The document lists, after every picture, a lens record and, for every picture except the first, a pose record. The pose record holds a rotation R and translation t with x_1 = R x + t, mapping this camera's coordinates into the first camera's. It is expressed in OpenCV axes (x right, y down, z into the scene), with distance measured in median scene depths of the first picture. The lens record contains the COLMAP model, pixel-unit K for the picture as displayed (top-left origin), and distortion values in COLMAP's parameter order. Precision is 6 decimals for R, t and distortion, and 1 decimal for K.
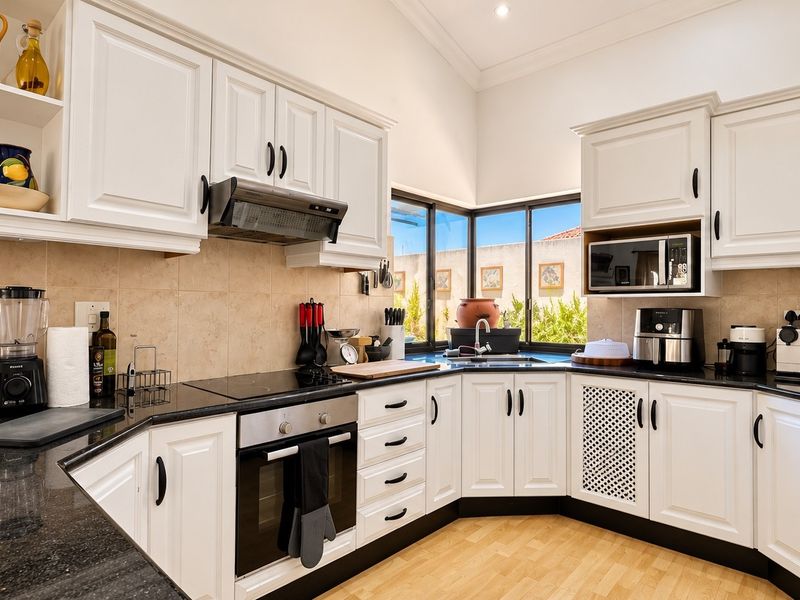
lens RADIAL K [[480.1, 0, 365.1], [0, 480.1, 304.0], [0, 0, 1]] dist [-0.005783, 0.035974]
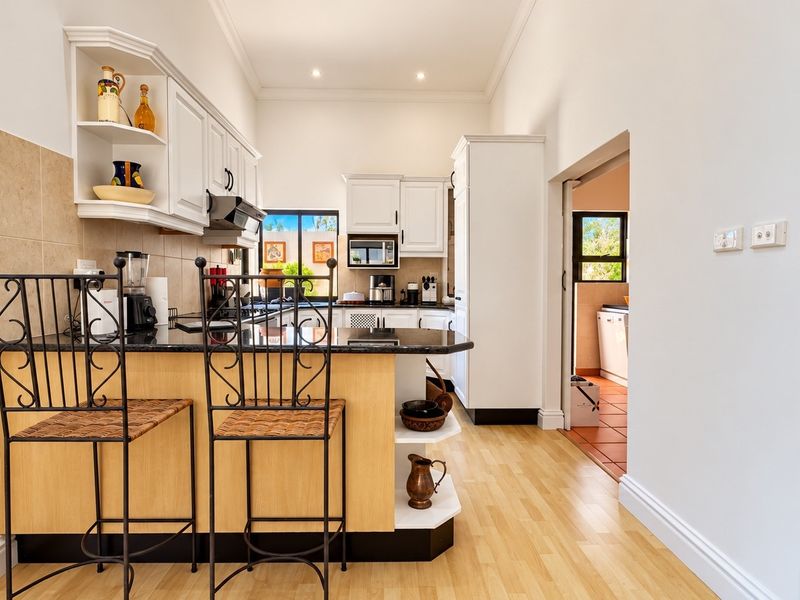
lens RADIAL K [[424.4, 0, 400.0], [0, 424.4, 300.0], [0, 0, 1]] dist [-0.006826, -0.001020]
pose [[0.701242, -0.031894, 0.712210, -0.671351], [-0.005482, 0.998728, 0.050123, 0.026367], [-0.712902, -0.039053, 0.700175, -0.356111]]
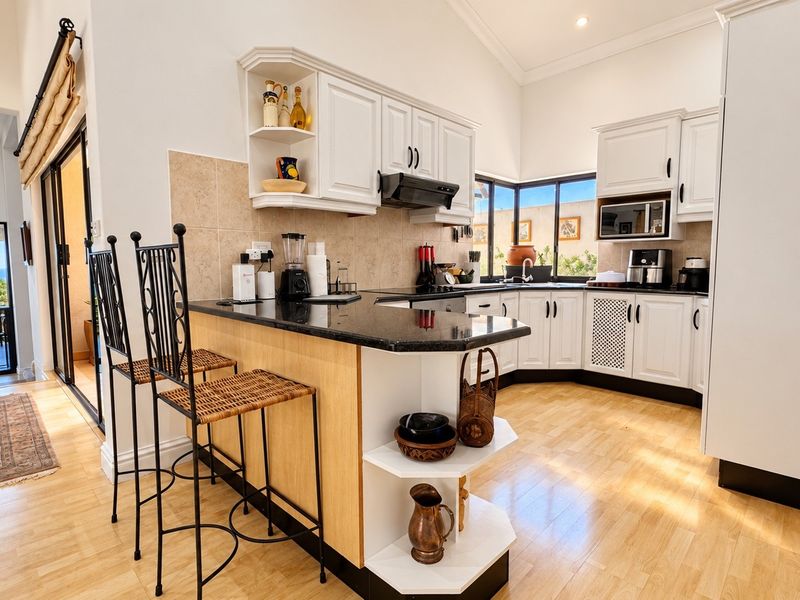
lens RADIAL K [[424.4, 0, 400.0], [0, 424.4, 300.0], [0, 0, 1]] dist [-0.006826, -0.001020]
pose [[0.999903, -0.013095, 0.004704, -0.196553], [0.012610, 0.995730, 0.091445, 0.041900], [-0.005882, -0.091377, 0.995799, -0.392371]]
